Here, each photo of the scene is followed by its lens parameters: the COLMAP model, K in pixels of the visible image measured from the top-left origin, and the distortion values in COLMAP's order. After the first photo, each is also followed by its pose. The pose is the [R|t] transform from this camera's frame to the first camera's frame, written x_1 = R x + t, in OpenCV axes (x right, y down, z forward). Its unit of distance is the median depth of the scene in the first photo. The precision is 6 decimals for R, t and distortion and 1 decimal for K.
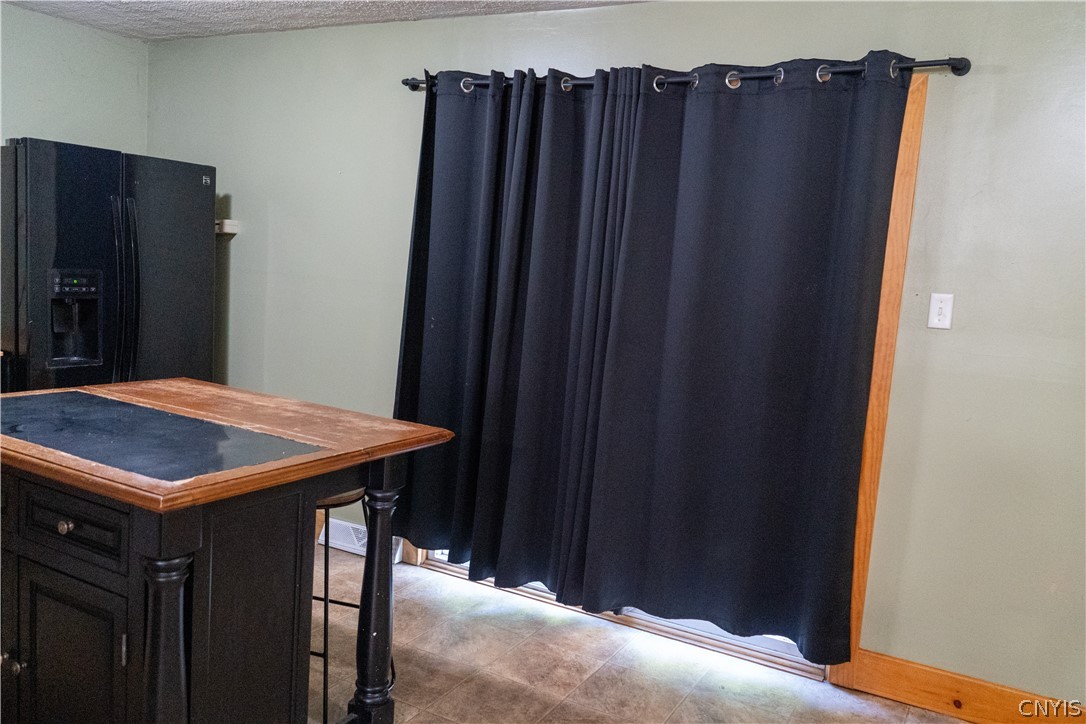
lens RADIAL K [[861.4, 0, 543.0], [0, 861.4, 362.0], [0, 0, 1]] dist [-0.013536, -0.005180]
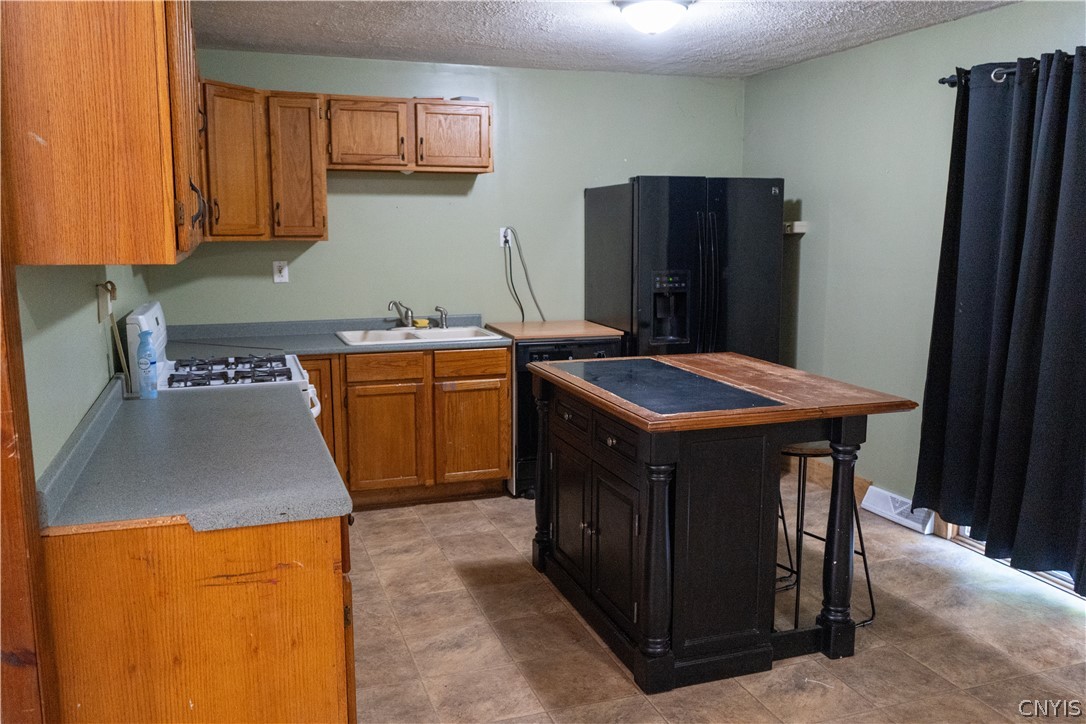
lens RADIAL K [[886.7, 0, 549.0], [0, 886.7, 359.0], [0, 0, 1]] dist [-0.002308, -0.006616]
pose [[0.742817, 0.026901, -0.668954, 0.238135], [-0.022781, 0.999629, 0.014902, 0.013200], [0.669107, 0.004170, 0.743154, -0.146807]]
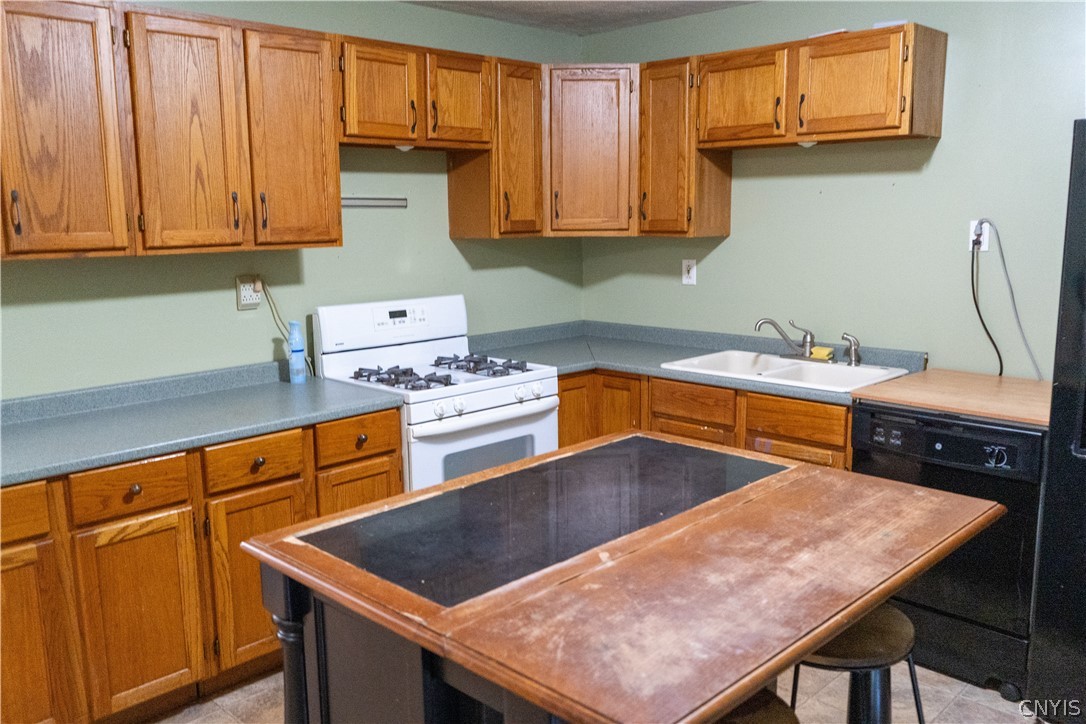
lens RADIAL K [[910.9, 0, 543.0], [0, 910.9, 362.0], [0, 0, 1]] dist [0.000970, 0.000139]
pose [[-0.267229, 0.087751, -0.959629, 0.228004], [-0.119587, 0.985127, 0.123384, -0.107552], [0.956184, 0.147731, -0.252761, 0.789687]]
